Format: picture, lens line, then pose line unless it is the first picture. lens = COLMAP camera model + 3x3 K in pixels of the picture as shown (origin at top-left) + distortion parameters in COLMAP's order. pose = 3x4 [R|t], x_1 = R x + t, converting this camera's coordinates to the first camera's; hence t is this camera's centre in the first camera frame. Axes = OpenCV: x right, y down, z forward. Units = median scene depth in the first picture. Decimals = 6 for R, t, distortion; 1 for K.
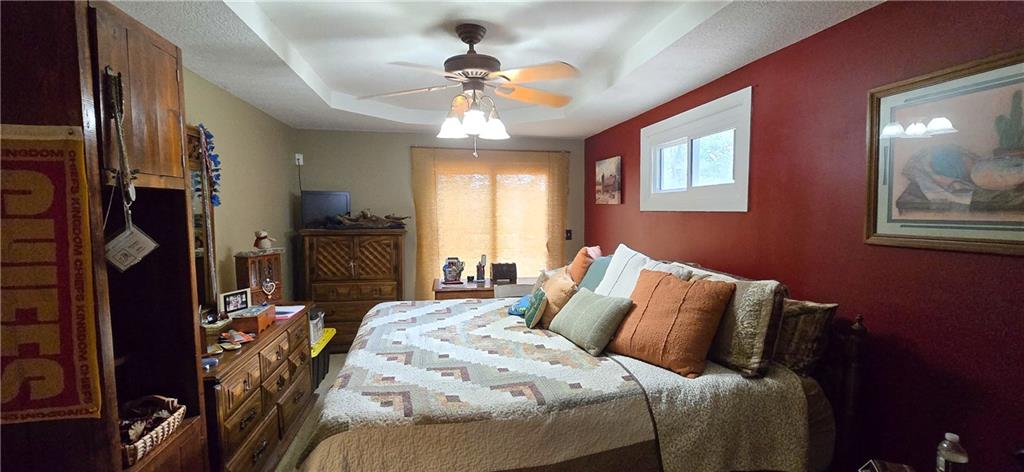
lens RADIAL K [[426.2, 0, 490.7], [0, 426.2, 232.2], [0, 0, 1]] dist [-0.001470, 0.000304]
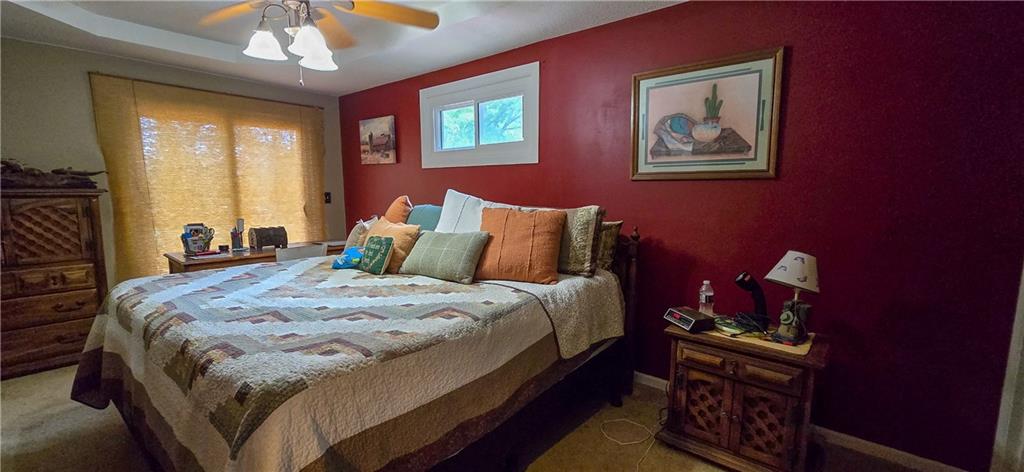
lens RADIAL K [[426.2, 0, 490.7], [0, 426.2, 232.2], [0, 0, 1]] dist [-0.001470, 0.000304]
pose [[0.784032, -0.054673, 0.618308, -0.390293], [0.019584, 0.997796, 0.063396, 0.095917], [-0.620412, -0.037595, 0.783375, 0.128450]]
